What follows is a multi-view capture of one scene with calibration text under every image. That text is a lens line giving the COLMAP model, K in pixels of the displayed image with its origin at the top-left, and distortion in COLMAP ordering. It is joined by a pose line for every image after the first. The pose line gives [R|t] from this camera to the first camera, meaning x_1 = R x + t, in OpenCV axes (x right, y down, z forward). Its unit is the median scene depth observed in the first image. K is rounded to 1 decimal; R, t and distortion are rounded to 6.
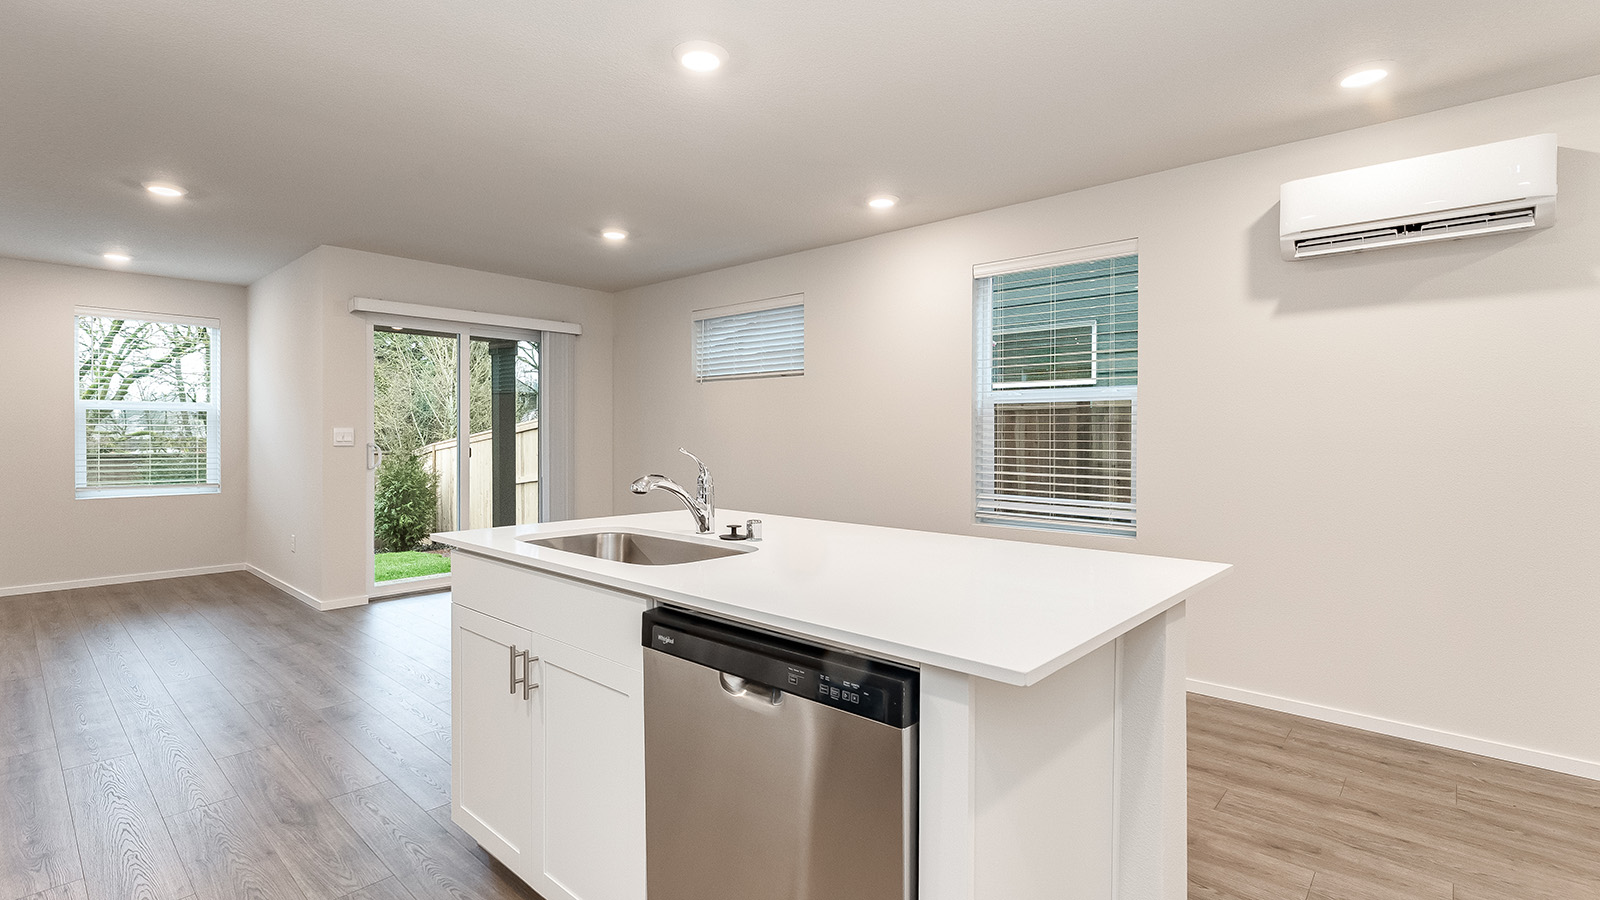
lens RADIAL K [[733.8, 0, 800.0], [0, 733.8, 450.0], [0, 0, 1]] dist [0.000177, -0.000057]
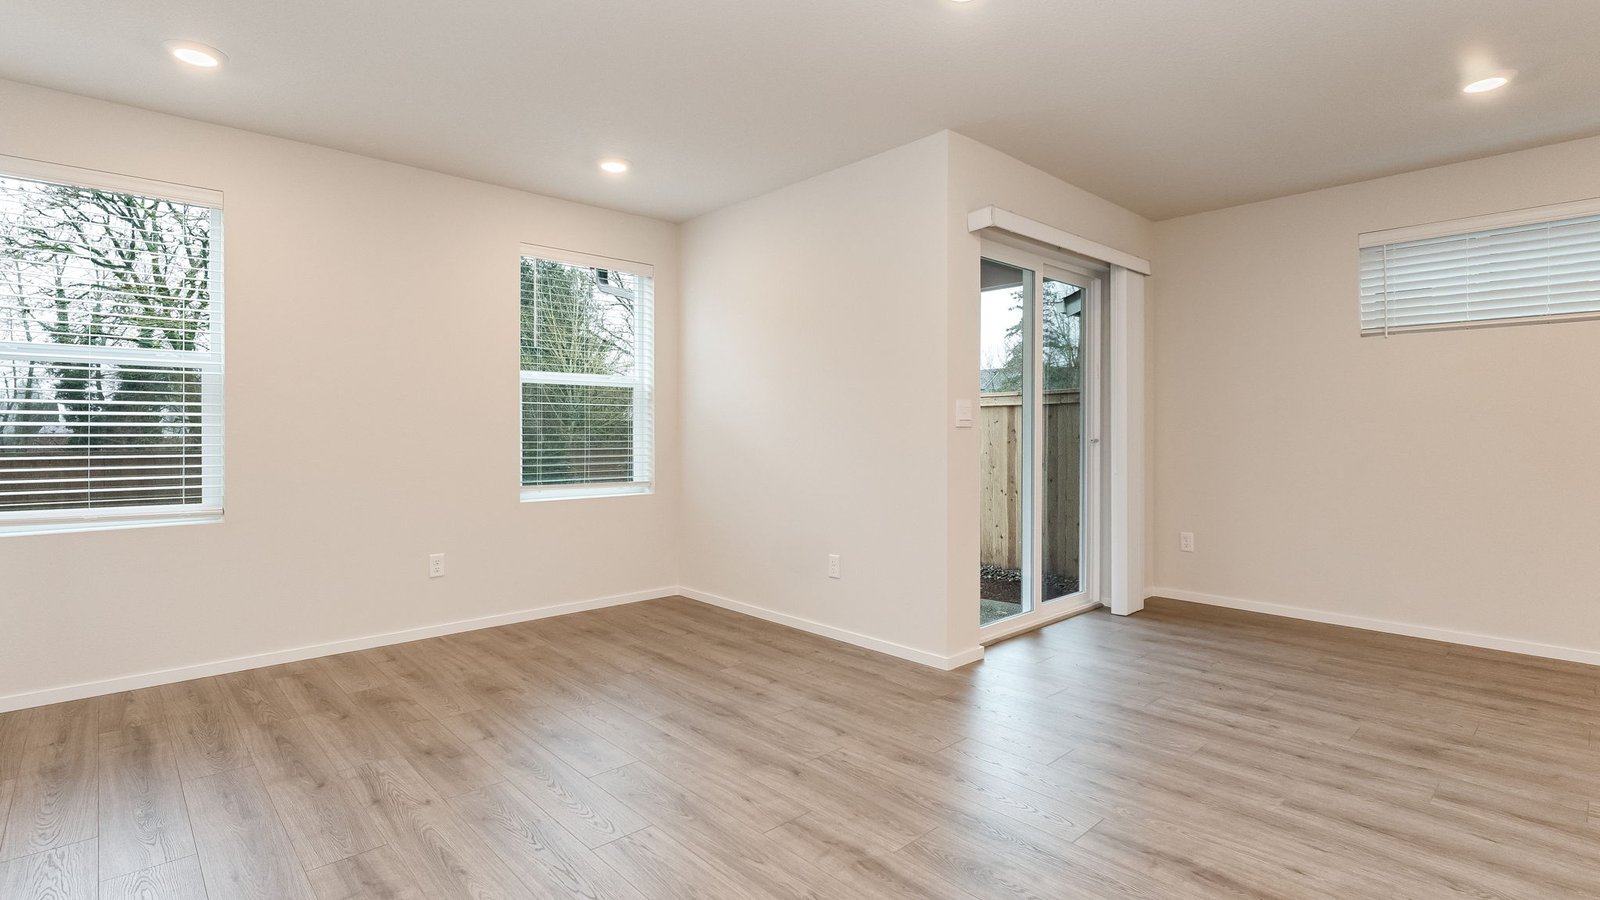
lens RADIAL K [[766.7, 0, 800.0], [0, 766.7, 450.0], [0, 0, 1]] dist [-0.009925, -0.000268]
pose [[0.995771, -0.001948, -0.091848, -0.305995], [0.002167, 0.999995, 0.002285, 0.005969], [0.091843, -0.002475, 0.995770, 0.119241]]
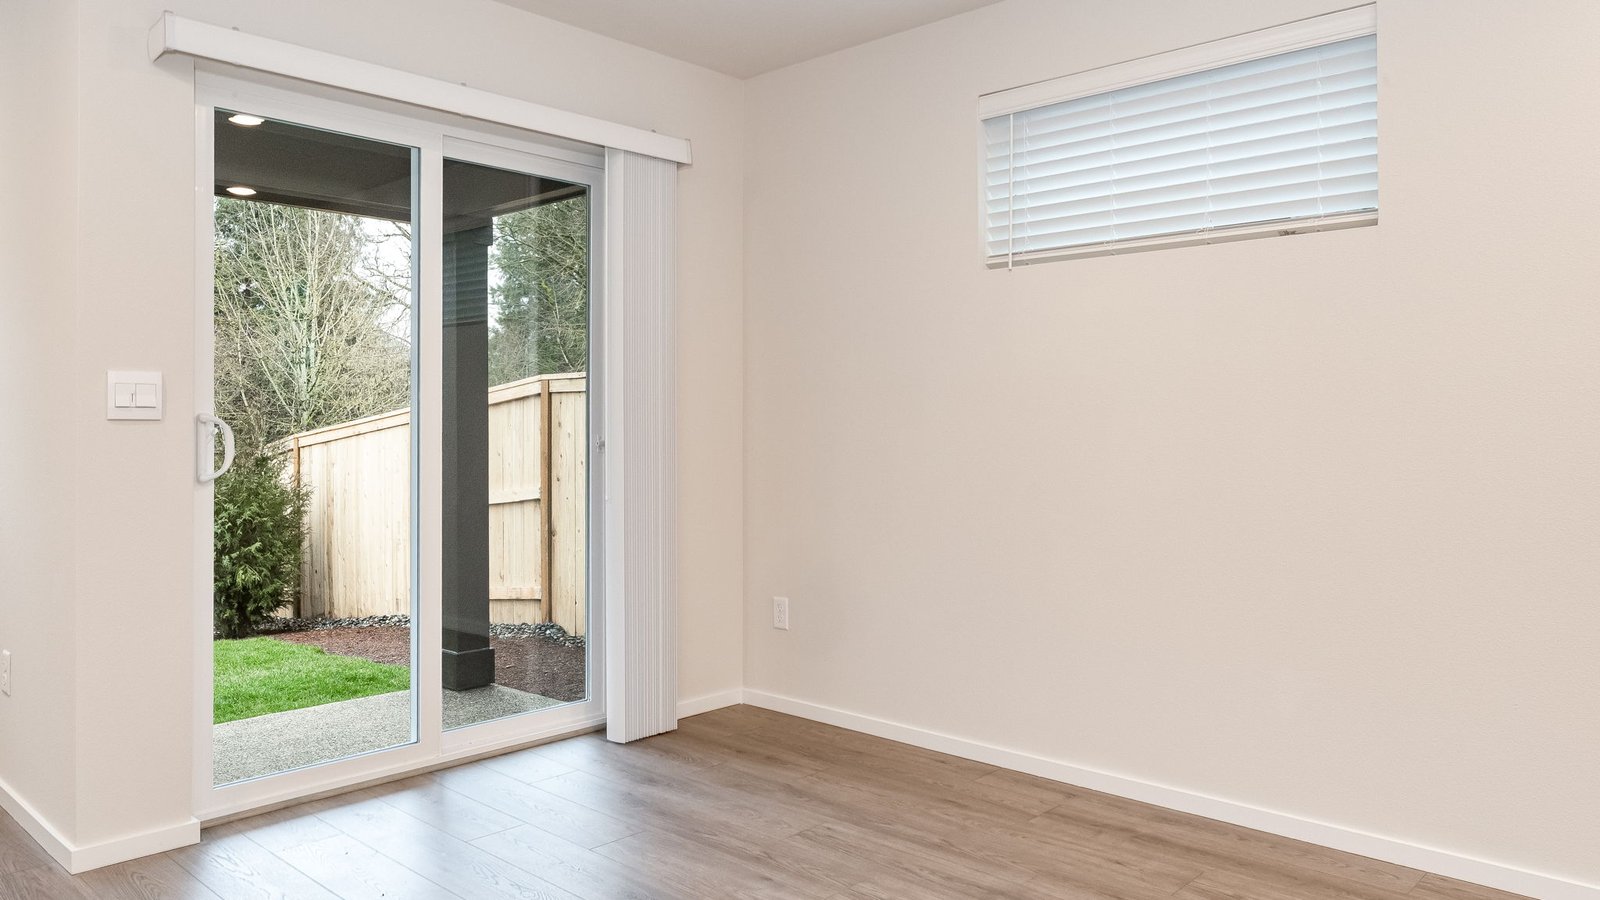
lens RADIAL K [[1114.2, 0, 800.0], [0, 1114.2, 450.0], [0, 0, 1]] dist [-0.001405, 0.001159]
pose [[0.999844, -0.000896, -0.017654, -0.118508], [0.000864, 0.999998, -0.001812, 0.004831], [0.017655, 0.001796, 0.999843, 0.190415]]
